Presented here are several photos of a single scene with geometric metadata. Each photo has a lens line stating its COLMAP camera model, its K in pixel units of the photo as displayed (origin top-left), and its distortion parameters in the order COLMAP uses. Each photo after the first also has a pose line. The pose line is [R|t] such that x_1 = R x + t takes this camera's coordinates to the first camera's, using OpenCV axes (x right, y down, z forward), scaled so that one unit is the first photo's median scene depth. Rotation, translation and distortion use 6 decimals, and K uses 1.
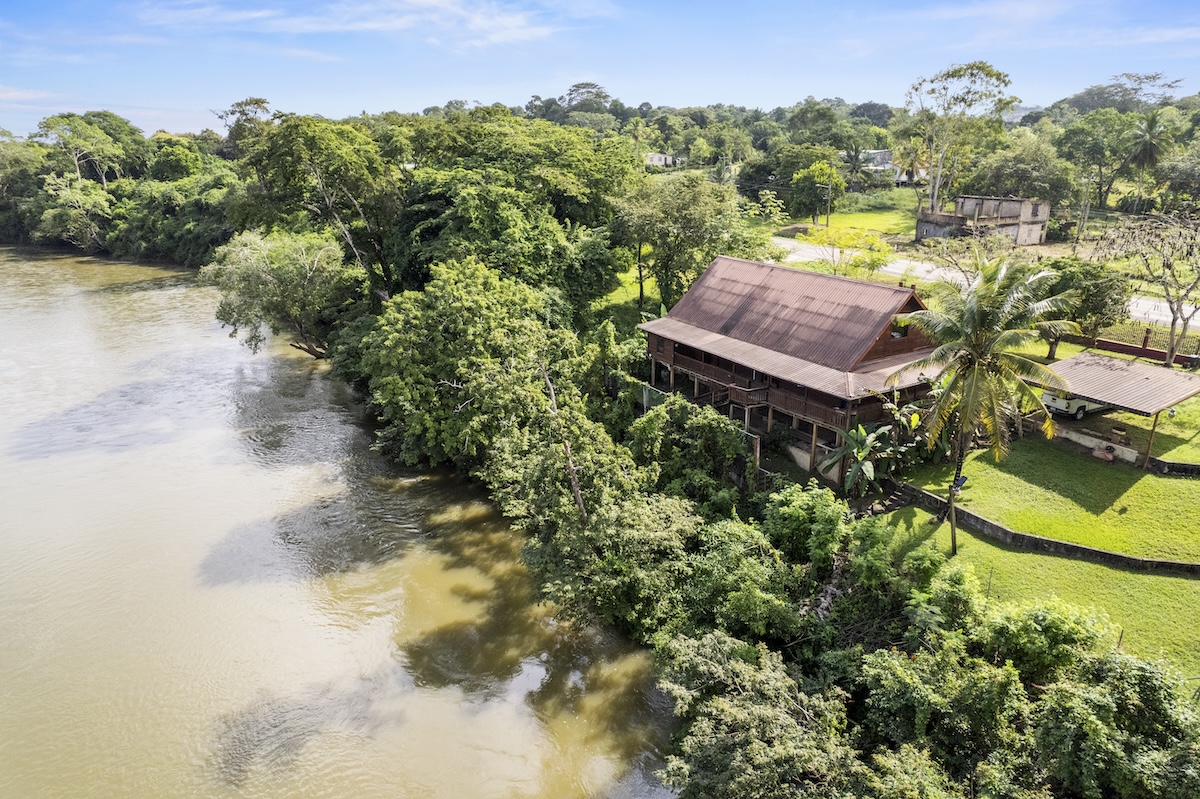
lens RADIAL K [[749.9, 0, 605.2], [0, 749.9, 403.6], [0, 0, 1]] dist [-0.081535, 0.059574]
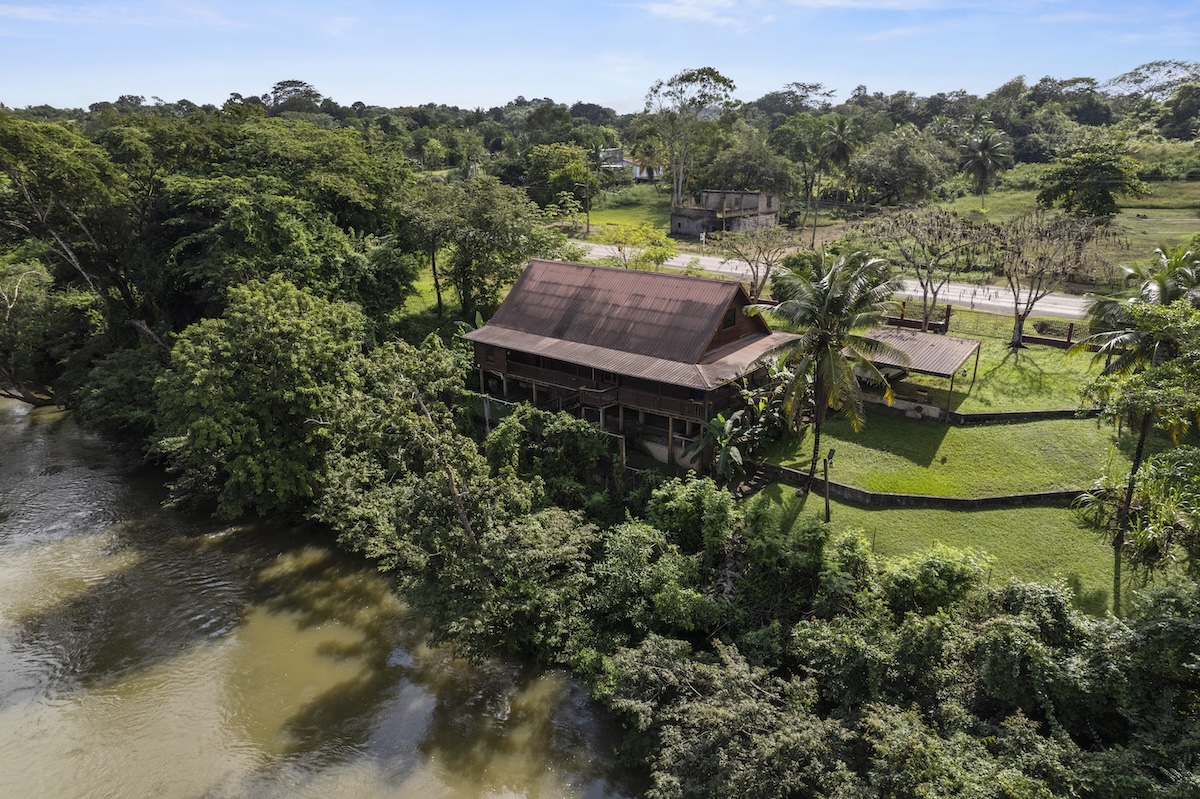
lens RADIAL K [[749.9, 0, 605.2], [0, 749.9, 403.6], [0, 0, 1]] dist [-0.081535, 0.059574]
pose [[0.937301, -0.111590, 0.330173, -0.128672], [0.111577, 0.993573, 0.019055, -0.018974], [-0.330178, 0.018979, 0.943728, 0.046323]]
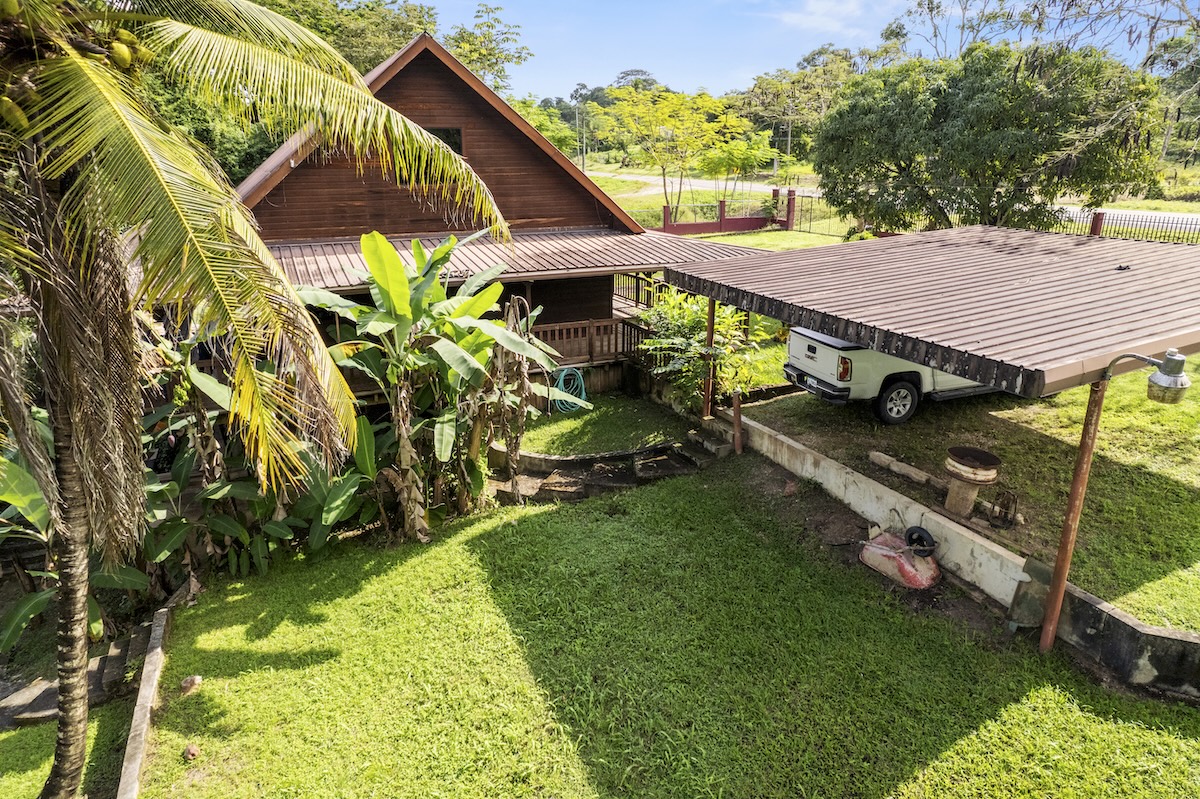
lens RADIAL K [[749.9, 0, 605.2], [0, 749.9, 403.6], [0, 0, 1]] dist [-0.081535, 0.059574]
pose [[0.992809, 0.033585, -0.114906, 0.494230], [-0.035170, 0.999312, -0.011793, 0.019777], [0.114430, 0.015749, 0.993306, 0.603351]]
